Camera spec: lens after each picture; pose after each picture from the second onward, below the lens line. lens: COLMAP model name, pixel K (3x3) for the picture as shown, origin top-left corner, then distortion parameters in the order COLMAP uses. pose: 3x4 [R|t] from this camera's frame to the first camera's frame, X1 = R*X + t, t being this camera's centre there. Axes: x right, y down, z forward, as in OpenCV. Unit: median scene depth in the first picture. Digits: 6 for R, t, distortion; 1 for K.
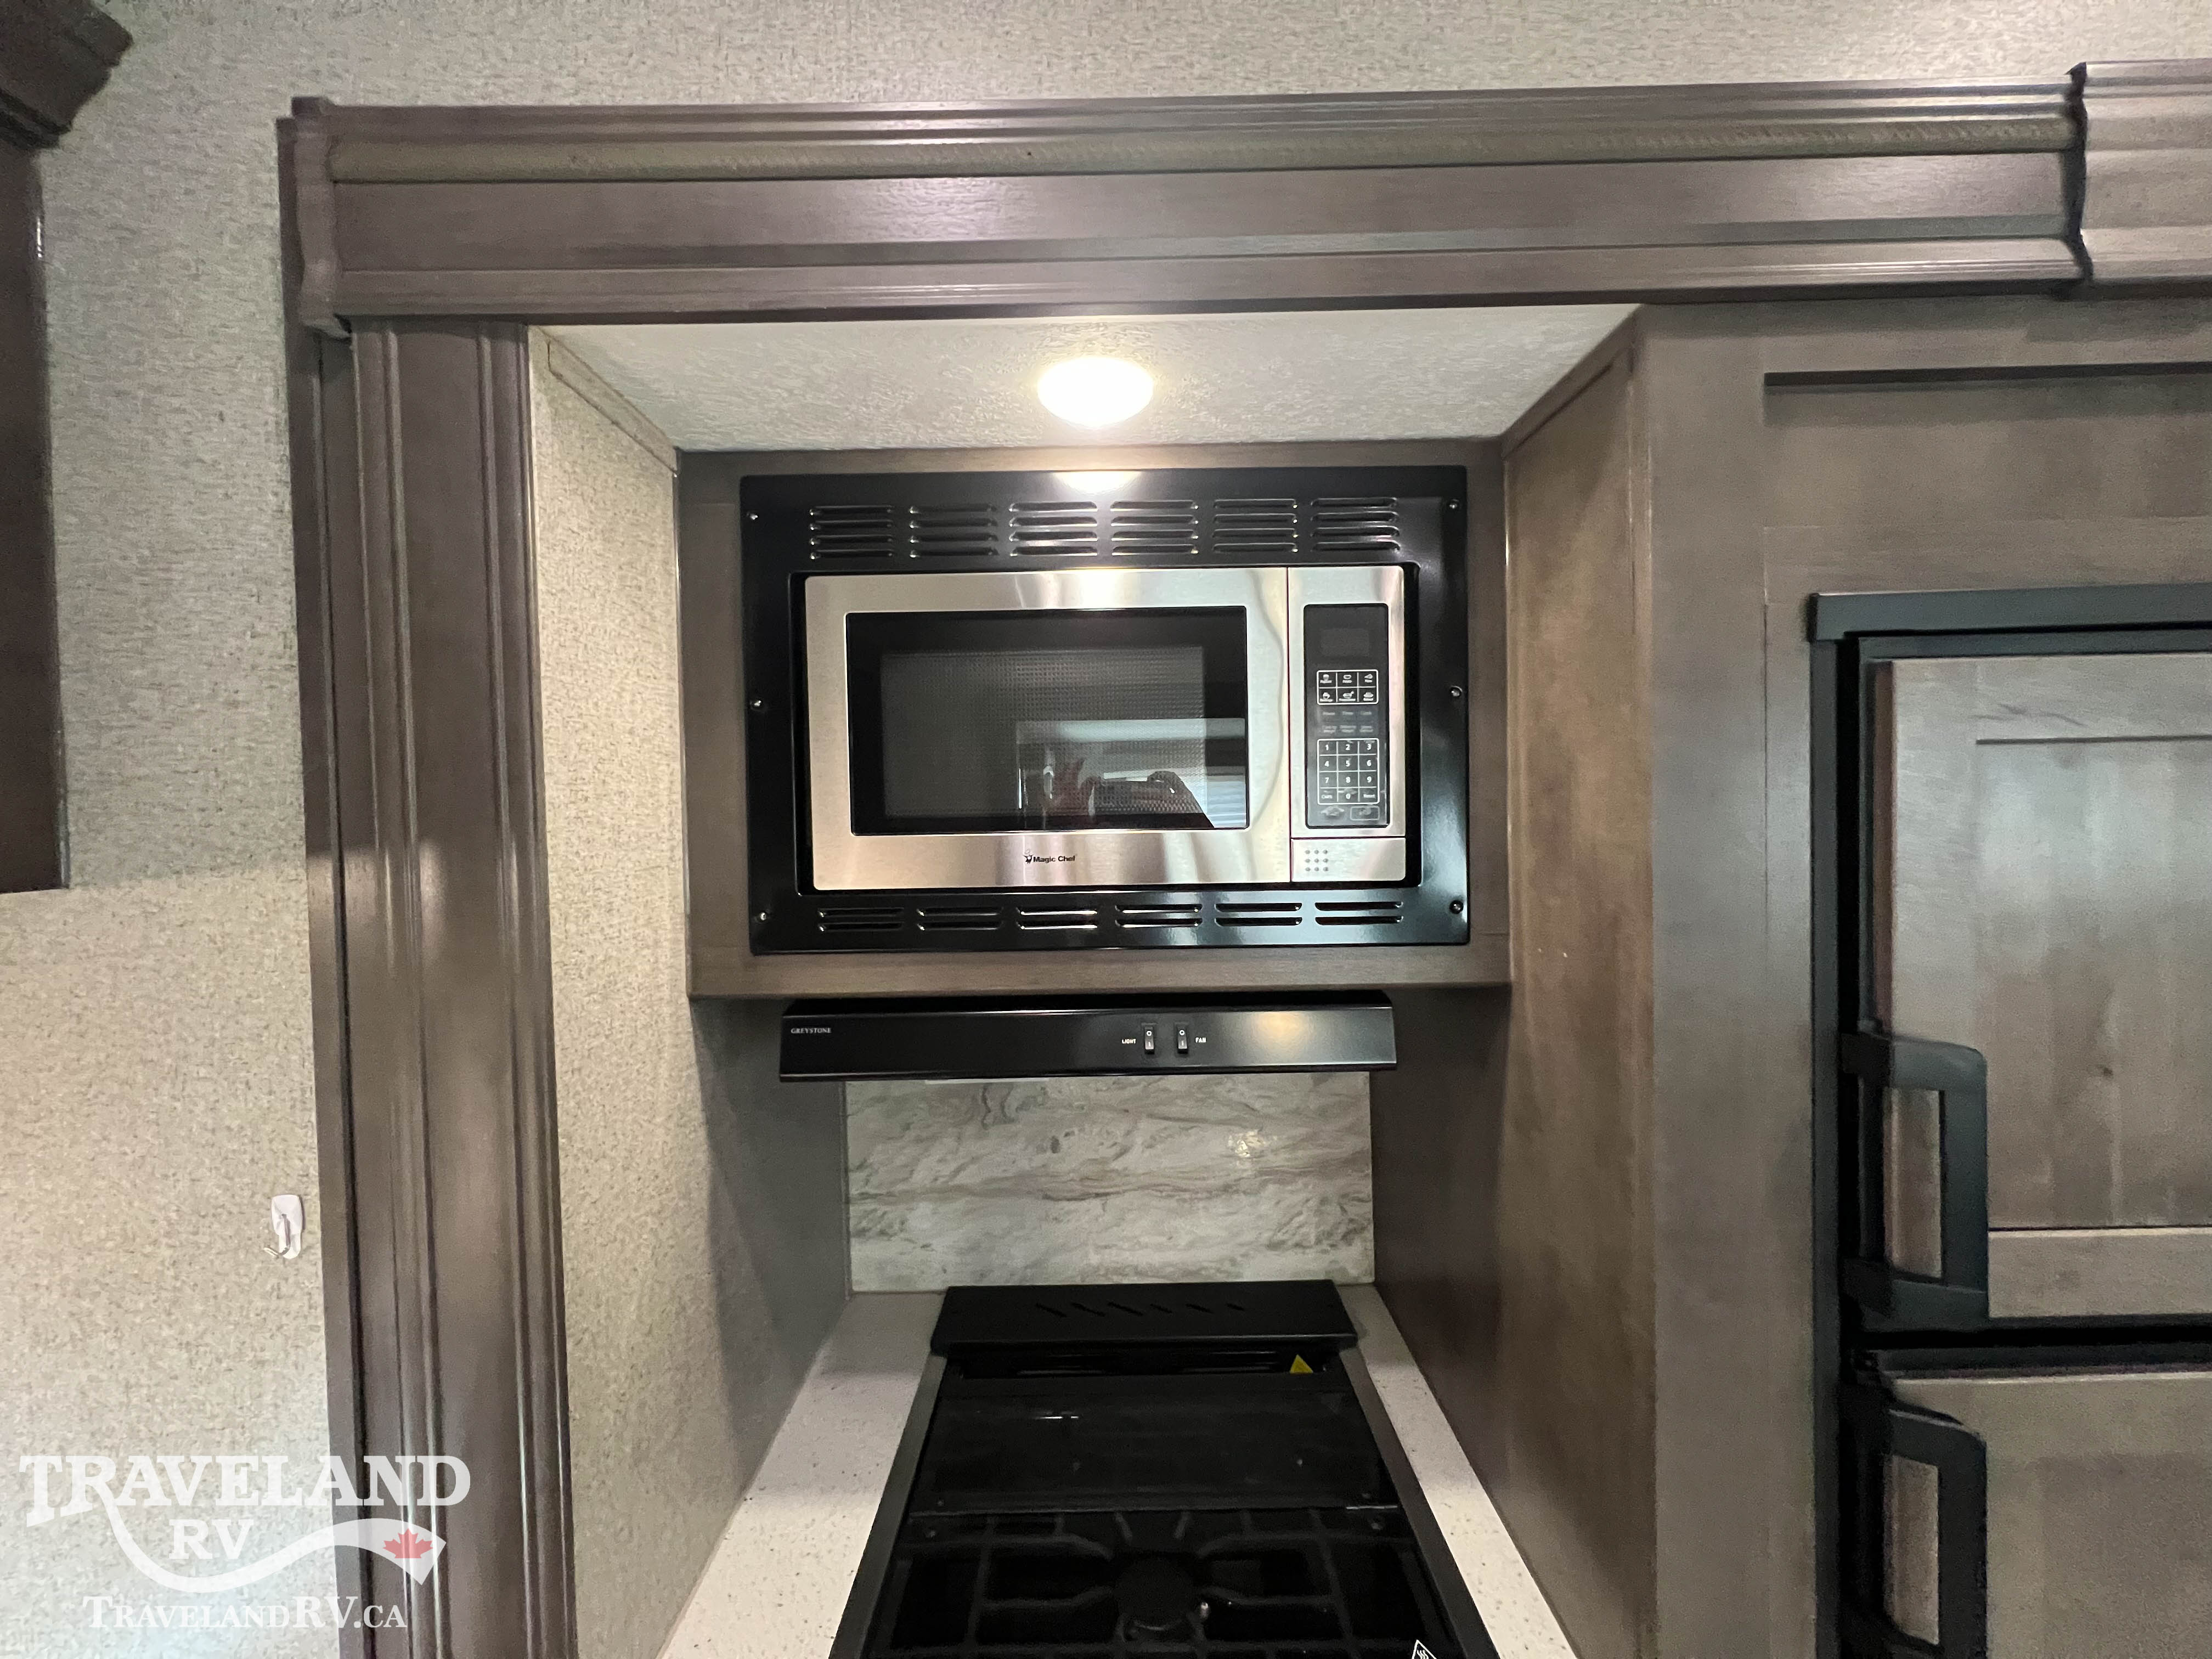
lens RADIAL K [[889.4, 0, 1112.4], [0, 889.4, 831.3], [0, 0, 1]] dist [-0.000339, -0.000251]
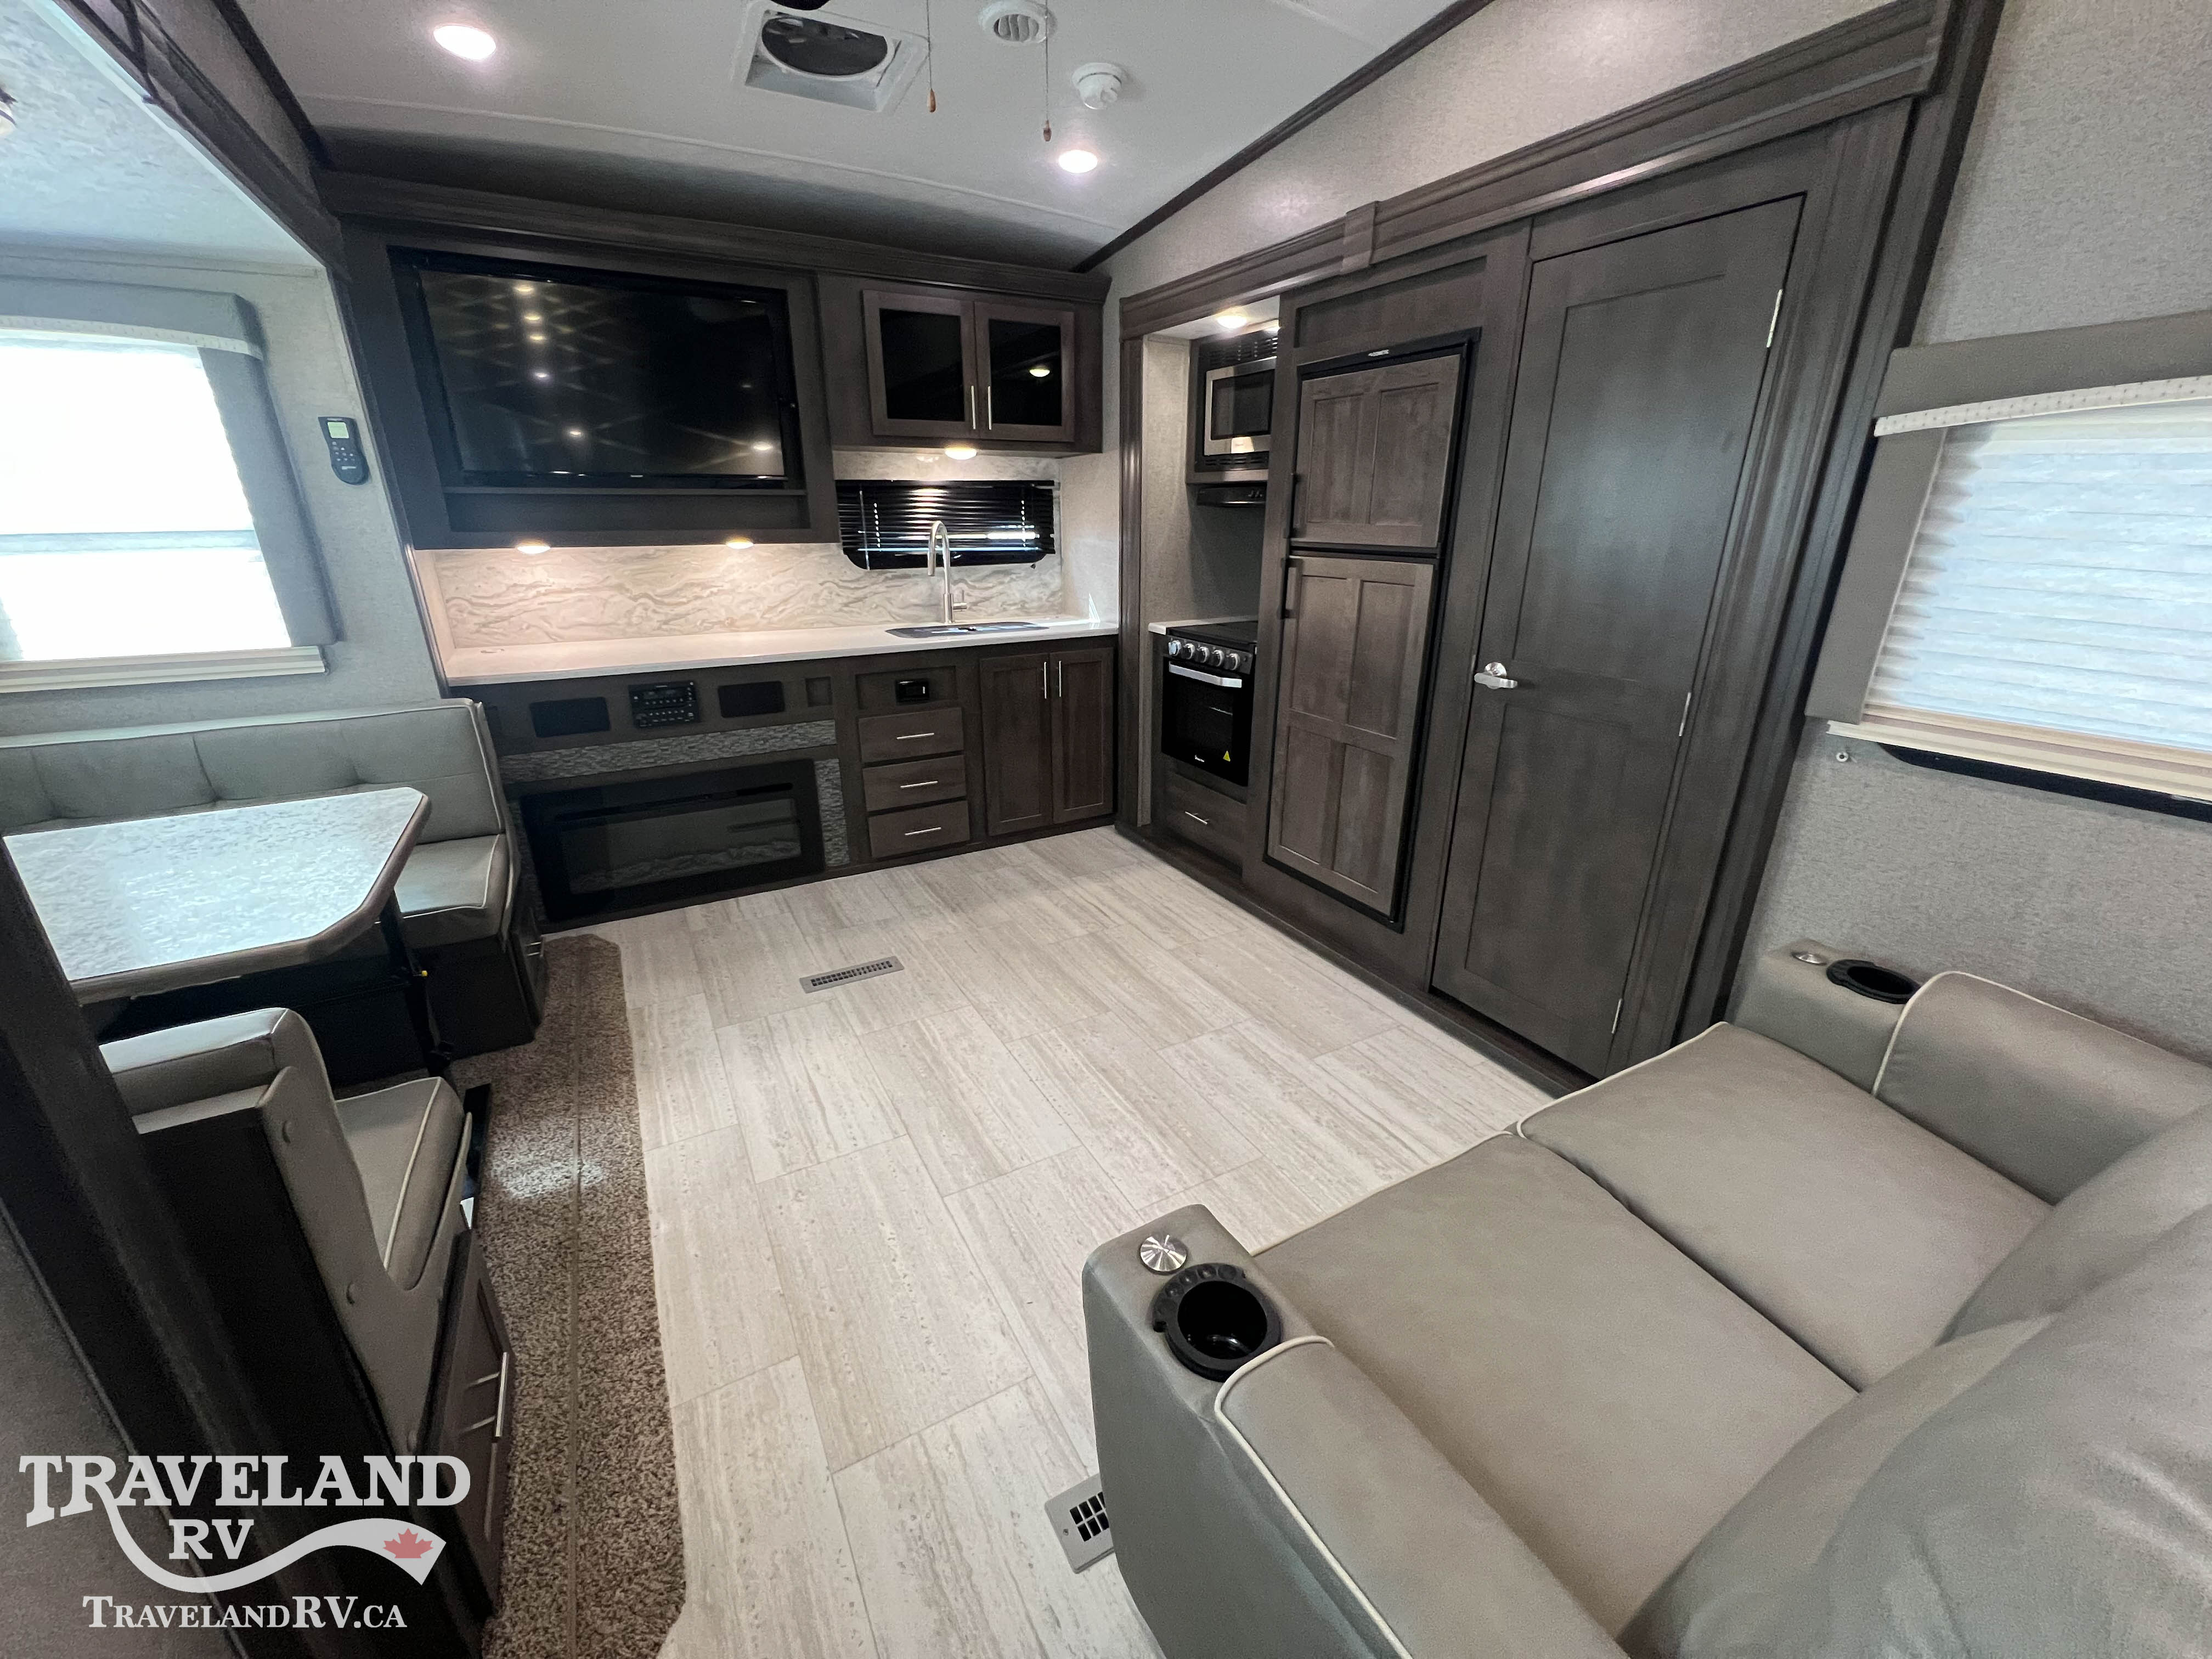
lens RADIAL K [[889.4, 0, 1102.7], [0, 889.4, 828.9], [0, 0, 1]] dist [-0.000339, -0.000251]
pose [[0.487831, 0.317498, -0.813152, 2.158964], [-0.030835, 0.937198, 0.347433, 0.175747], [0.872394, -0.144415, 0.466984, -1.025055]]
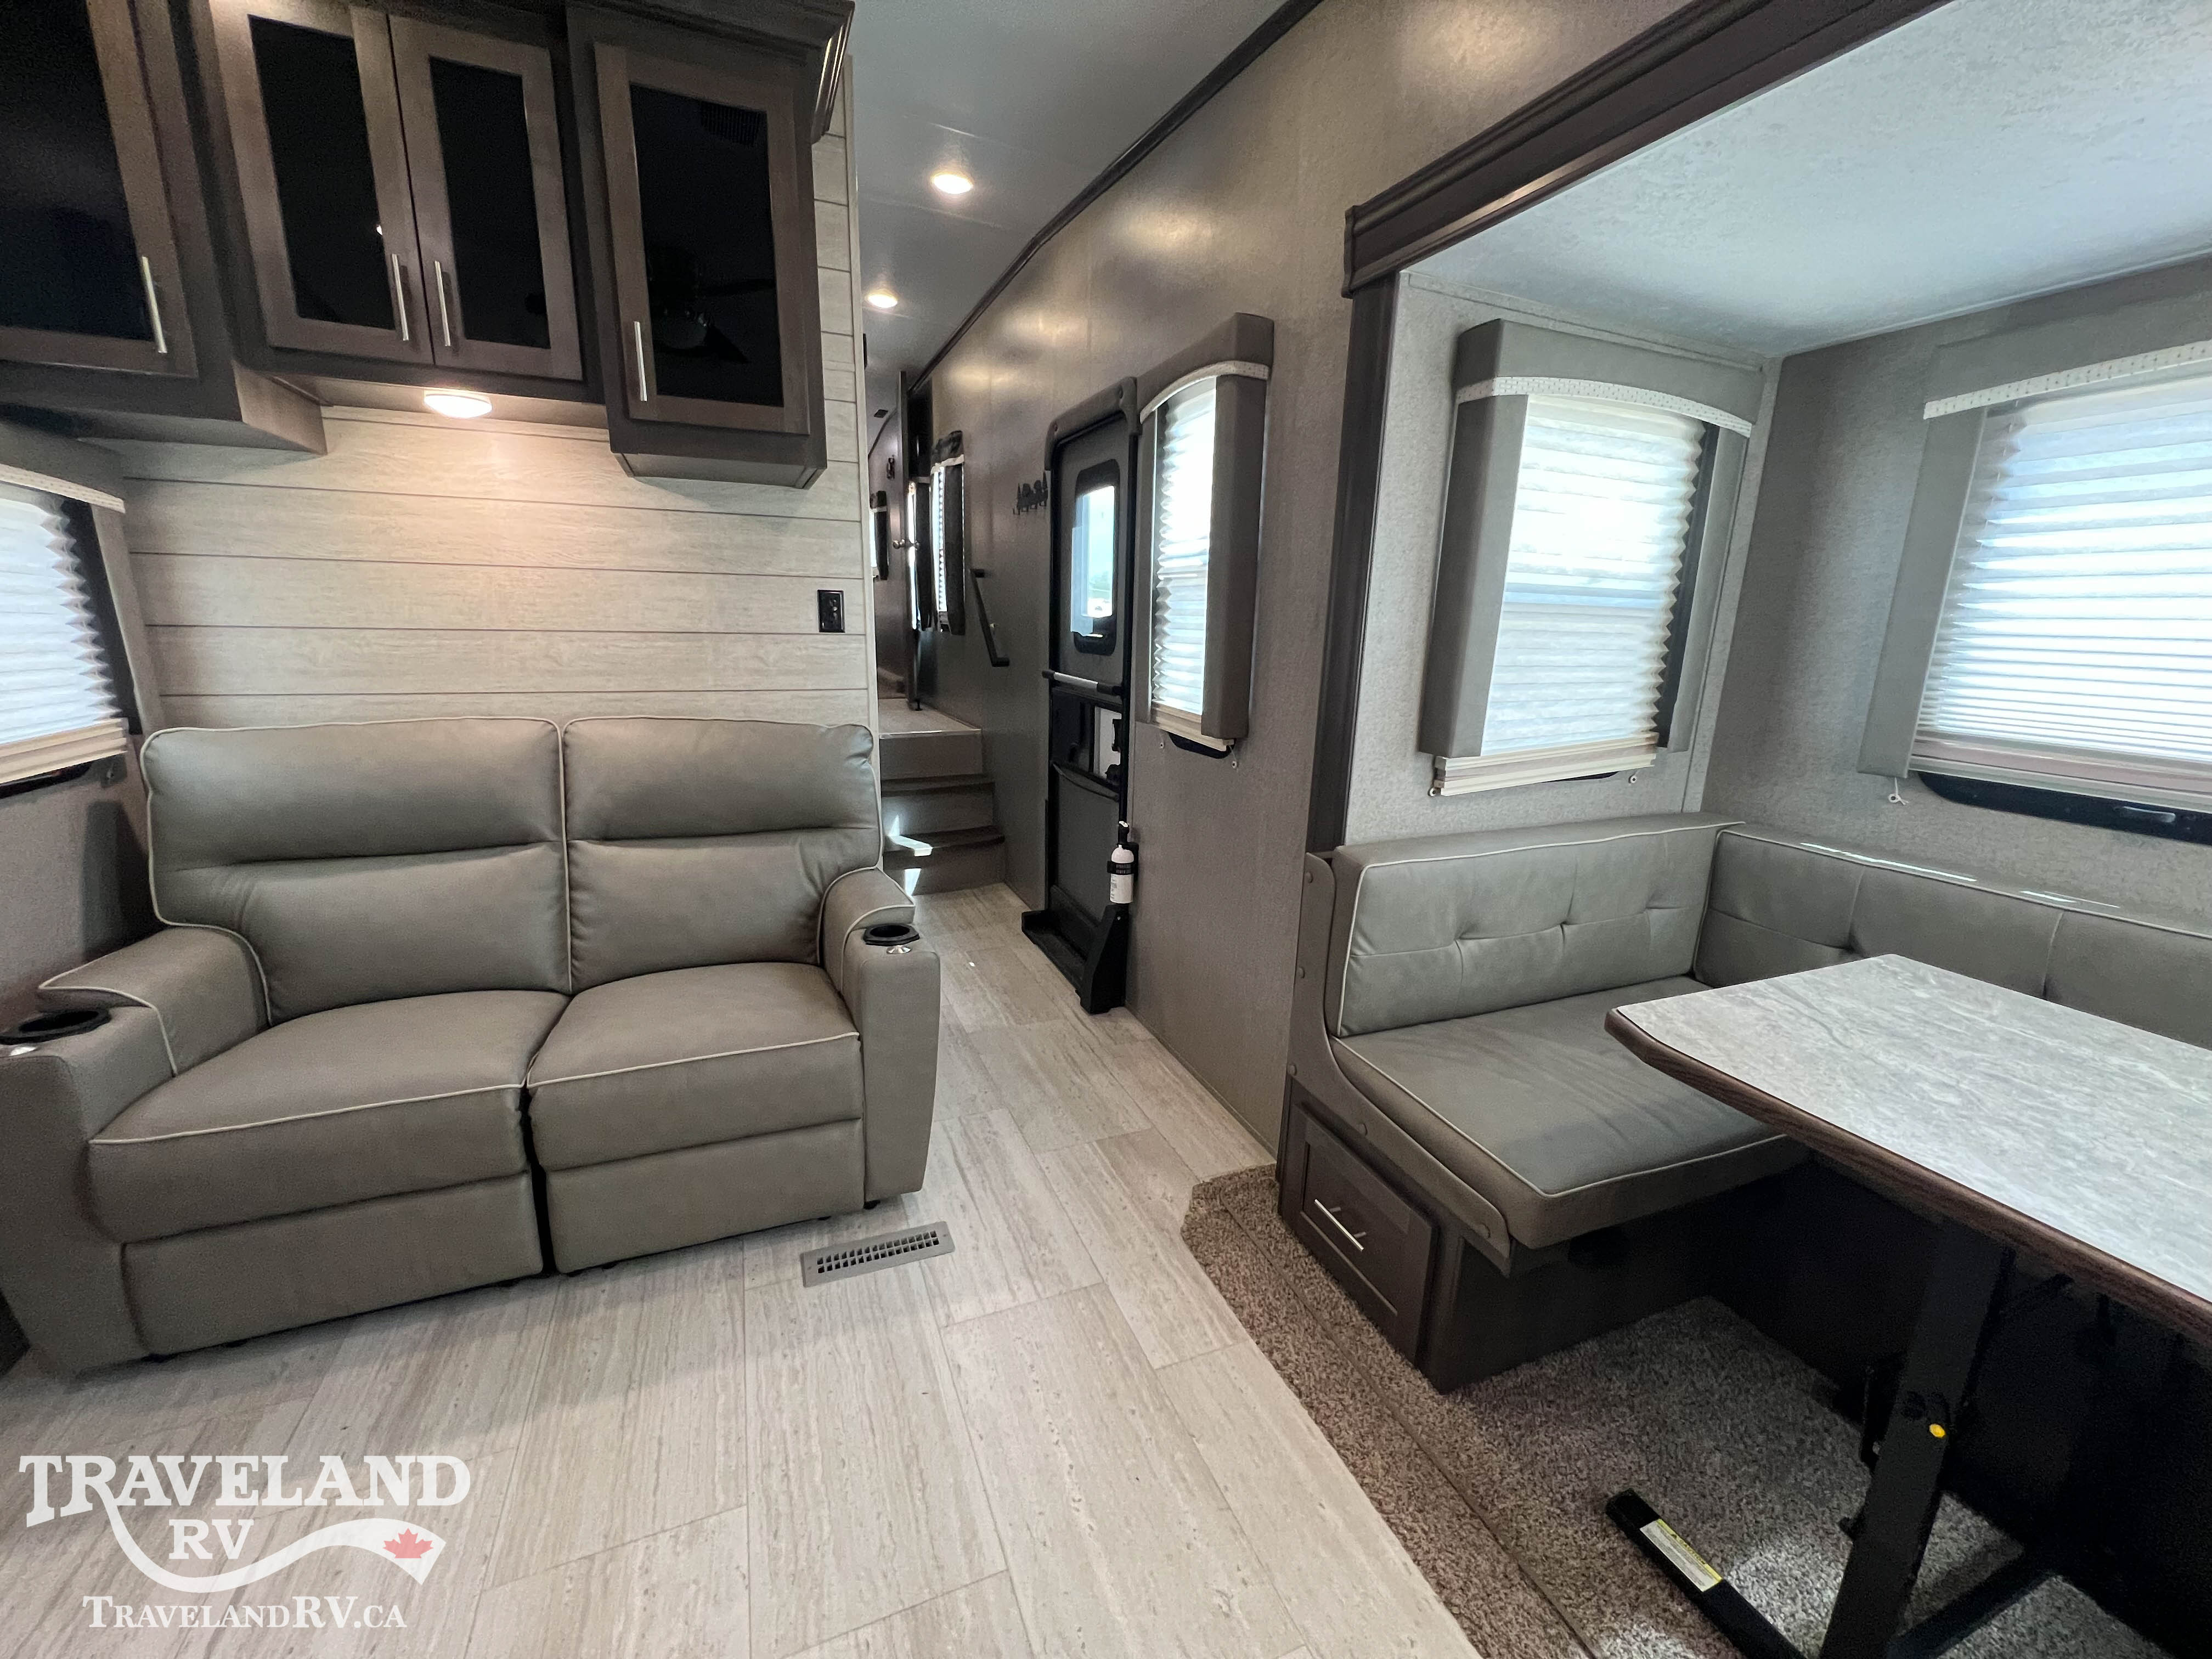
lens RADIAL K [[889.4, 0, 1100.6], [0, 889.4, 825.9], [0, 0, 1]] dist [-0.000339, -0.000251]
pose [[-0.377839, -0.196878, 0.904697, 0.244507], [0.007607, 0.976437, 0.215667, 0.250484], [-0.925840, 0.088370, -0.367439, -0.459470]]
